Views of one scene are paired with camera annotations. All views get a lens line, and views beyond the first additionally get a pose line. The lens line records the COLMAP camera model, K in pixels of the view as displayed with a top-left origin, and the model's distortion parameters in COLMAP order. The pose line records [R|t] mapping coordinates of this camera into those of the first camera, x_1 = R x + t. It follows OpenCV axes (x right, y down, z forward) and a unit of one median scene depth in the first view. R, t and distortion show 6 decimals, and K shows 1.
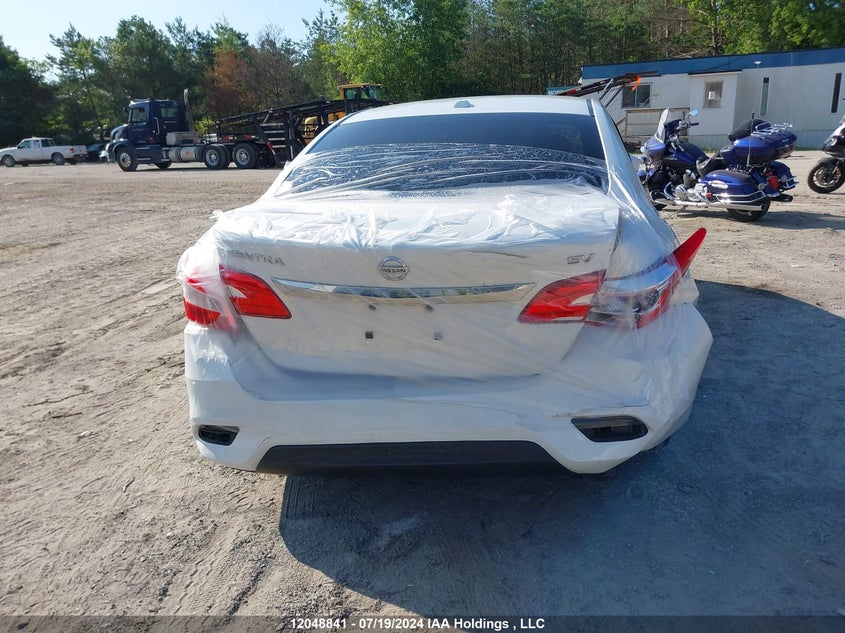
lens RADIAL K [[626.2, 0, 422.5], [0, 626.2, 316.5], [0, 0, 1]] dist [0.002500, 0.007077]
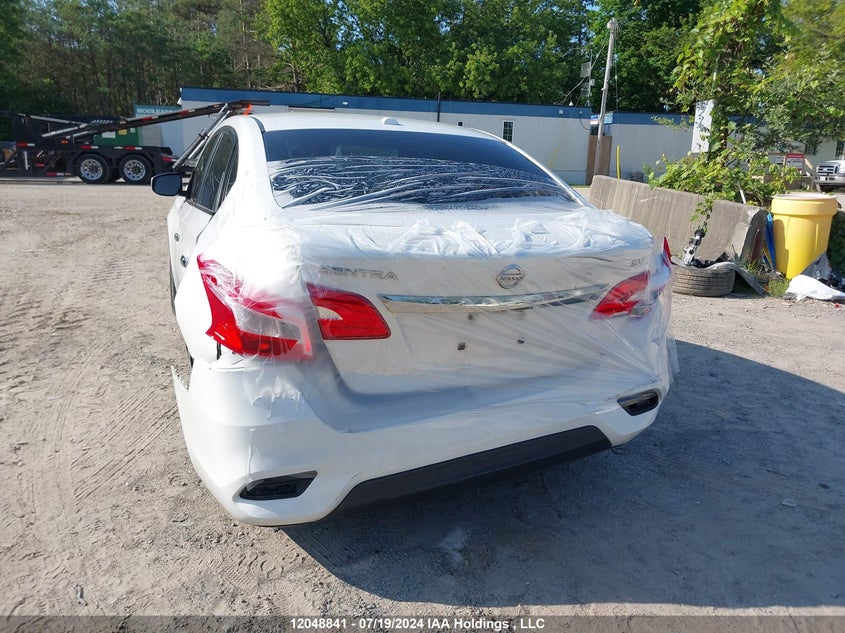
lens RADIAL K [[636.5, 0, 422.5], [0, 636.5, 316.5], [0, 0, 1]] dist [-0.002292, -0.006328]
pose [[0.833600, -0.074701, 0.547295, -0.653866], [0.096630, 0.995256, -0.011336, -0.011670], [-0.543851, 0.062335, 0.836863, 0.177910]]
